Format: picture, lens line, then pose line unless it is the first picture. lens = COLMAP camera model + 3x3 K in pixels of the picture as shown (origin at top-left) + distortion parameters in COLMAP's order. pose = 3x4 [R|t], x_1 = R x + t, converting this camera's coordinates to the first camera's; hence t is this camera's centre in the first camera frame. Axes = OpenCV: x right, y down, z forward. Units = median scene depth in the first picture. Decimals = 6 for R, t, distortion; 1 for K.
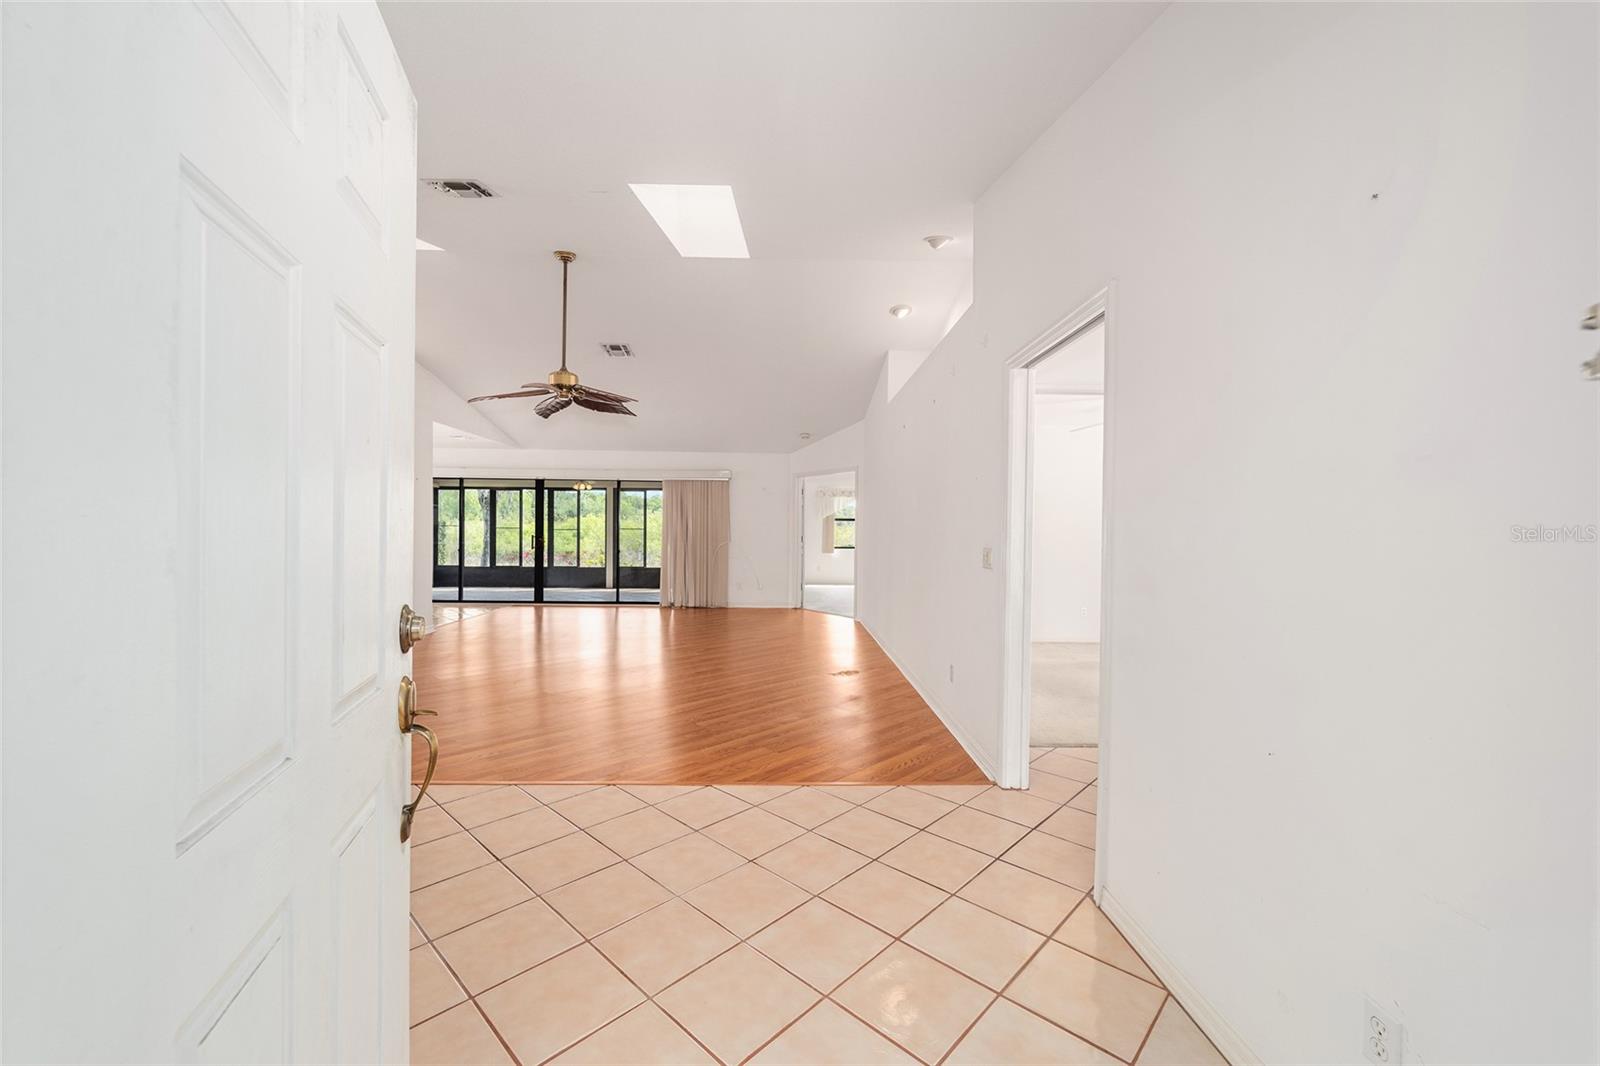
lens RADIAL K [[637.6, 0, 800.0], [0, 637.6, 533.0], [0, 0, 1]] dist [-0.000041, -0.000088]
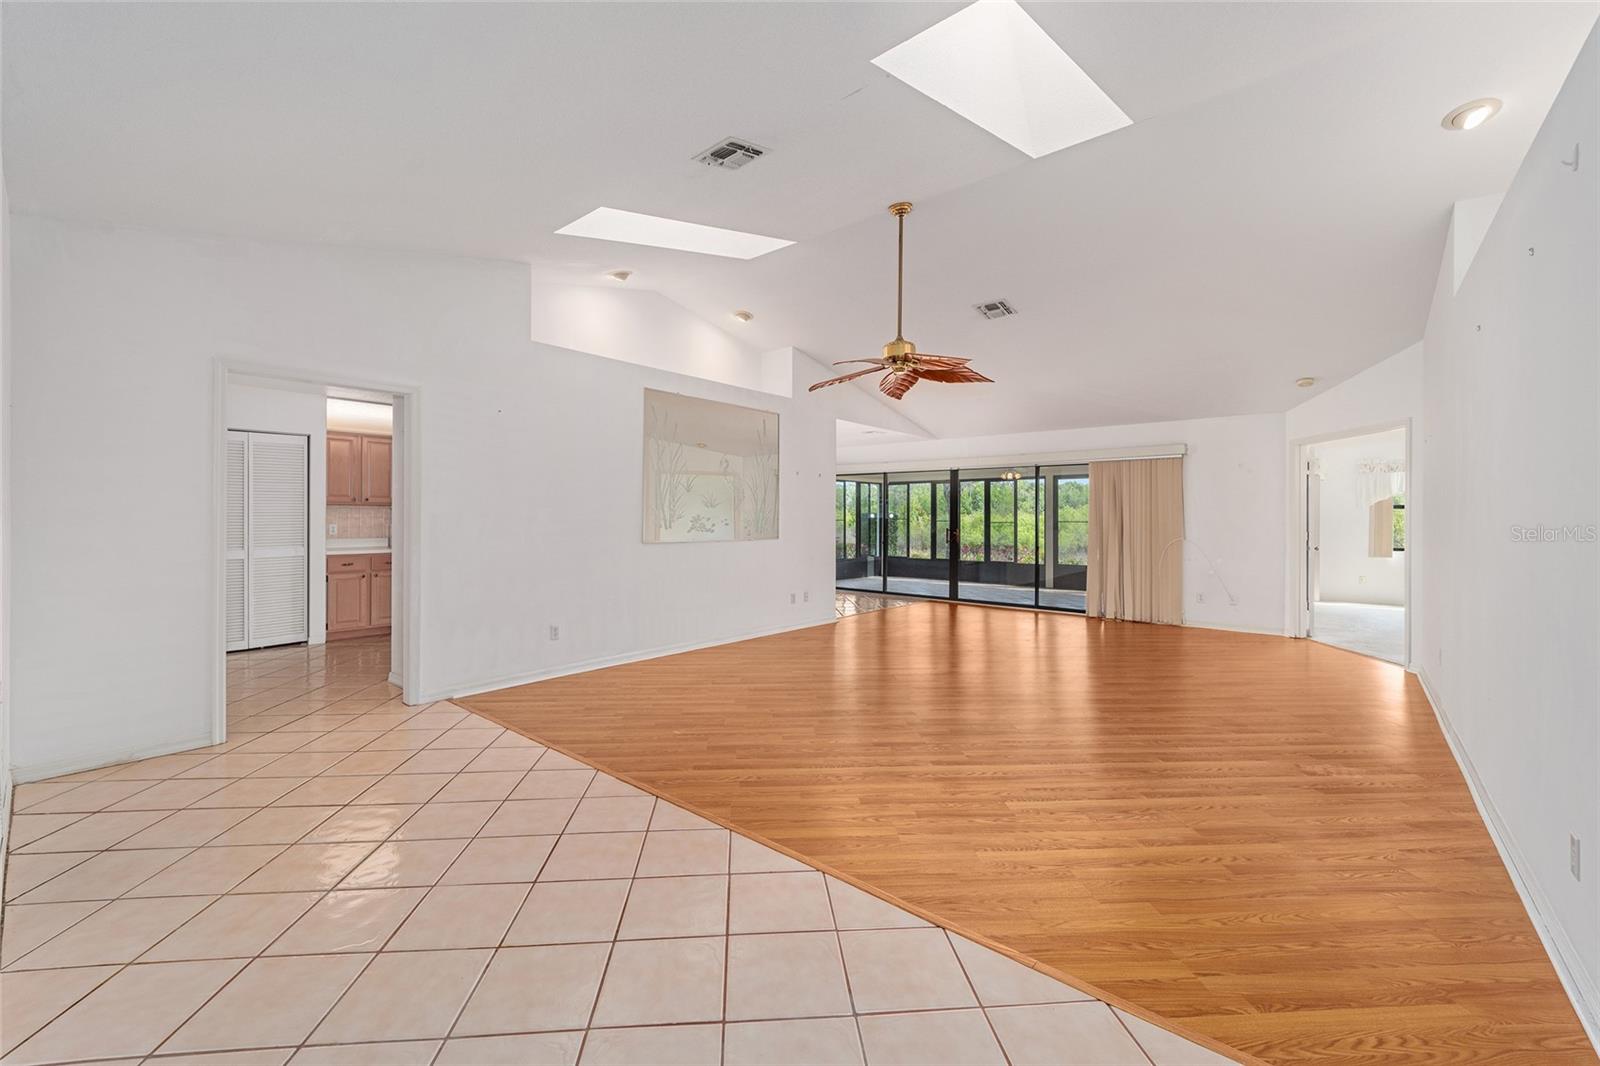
lens RADIAL K [[644.3, 0, 796.9], [0, 644.3, 517.1], [0, 0, 1]] dist [-0.000558, -0.000403]
pose [[0.744607, -0.007514, -0.667461, 0.058786], [-0.001528, 0.999915, -0.012961, -0.001027], [0.667501, 0.010670, 0.744532, 0.136968]]
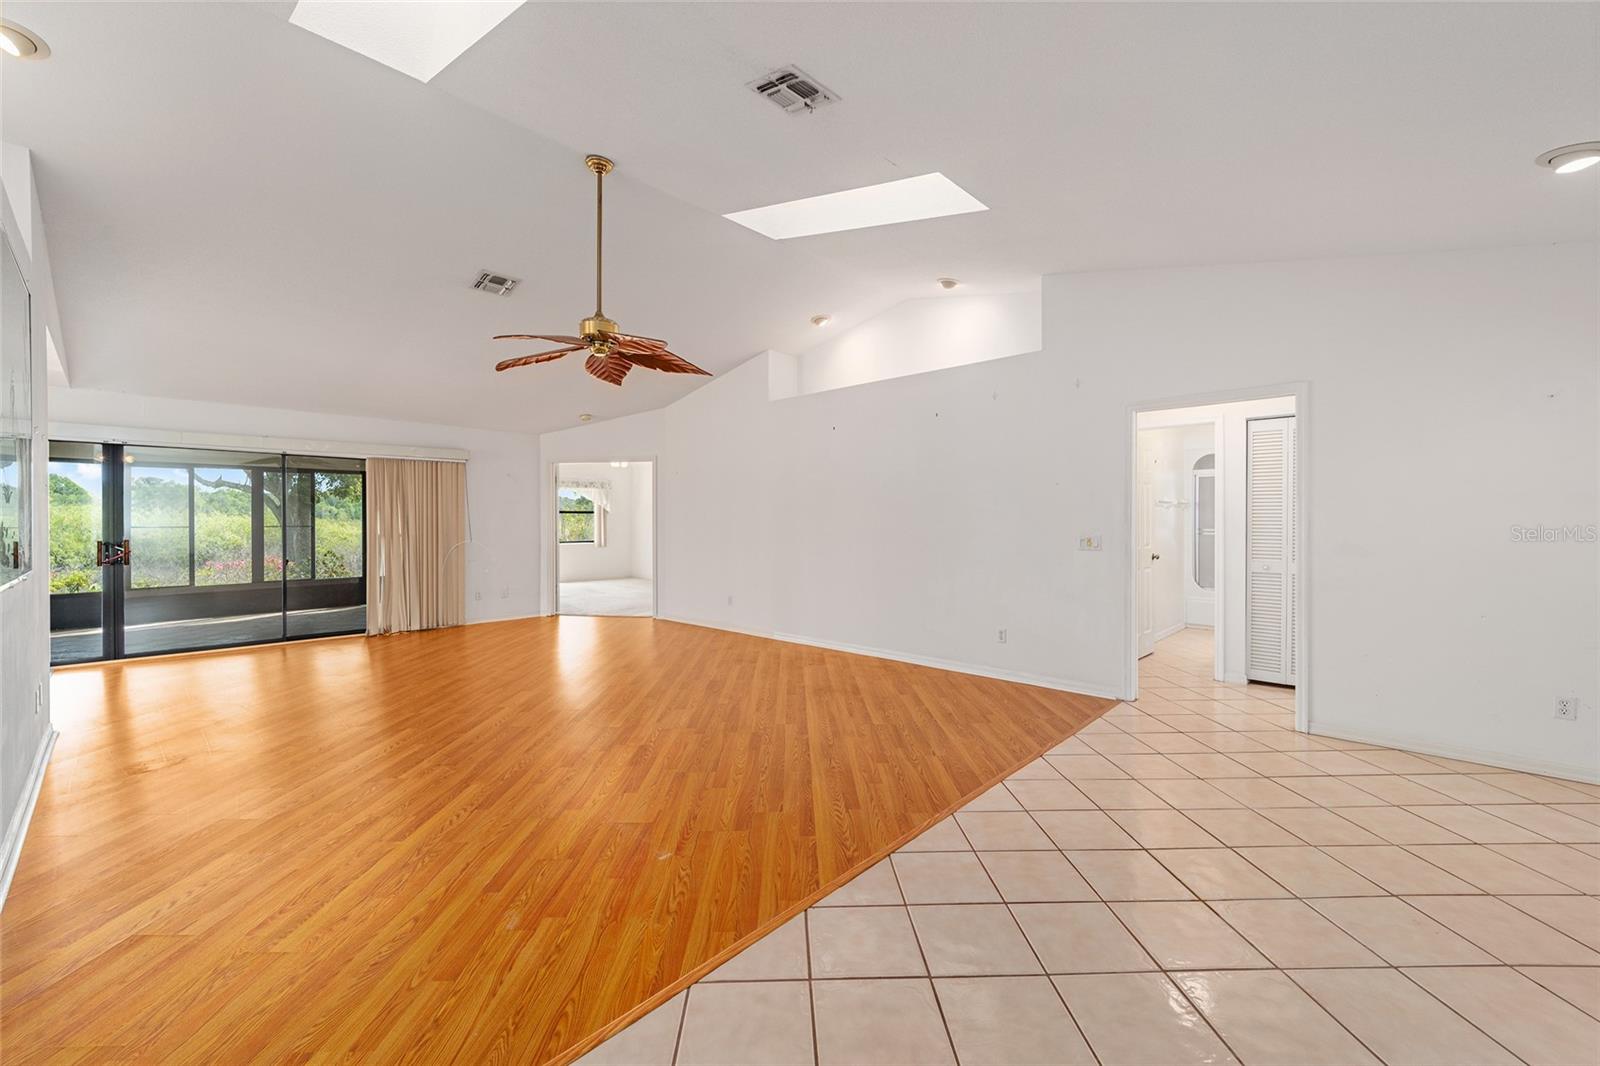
lens RADIAL K [[634.5, 0, 803.0], [0, 634.5, 524.5], [0, 0, 1]] dist [0.000340, -0.000114]
pose [[0.703082, -0.014607, 0.710958, -0.393250], [0.013077, 0.999886, 0.007611, -0.007292], [-0.710988, 0.003946, 0.703193, 0.165821]]
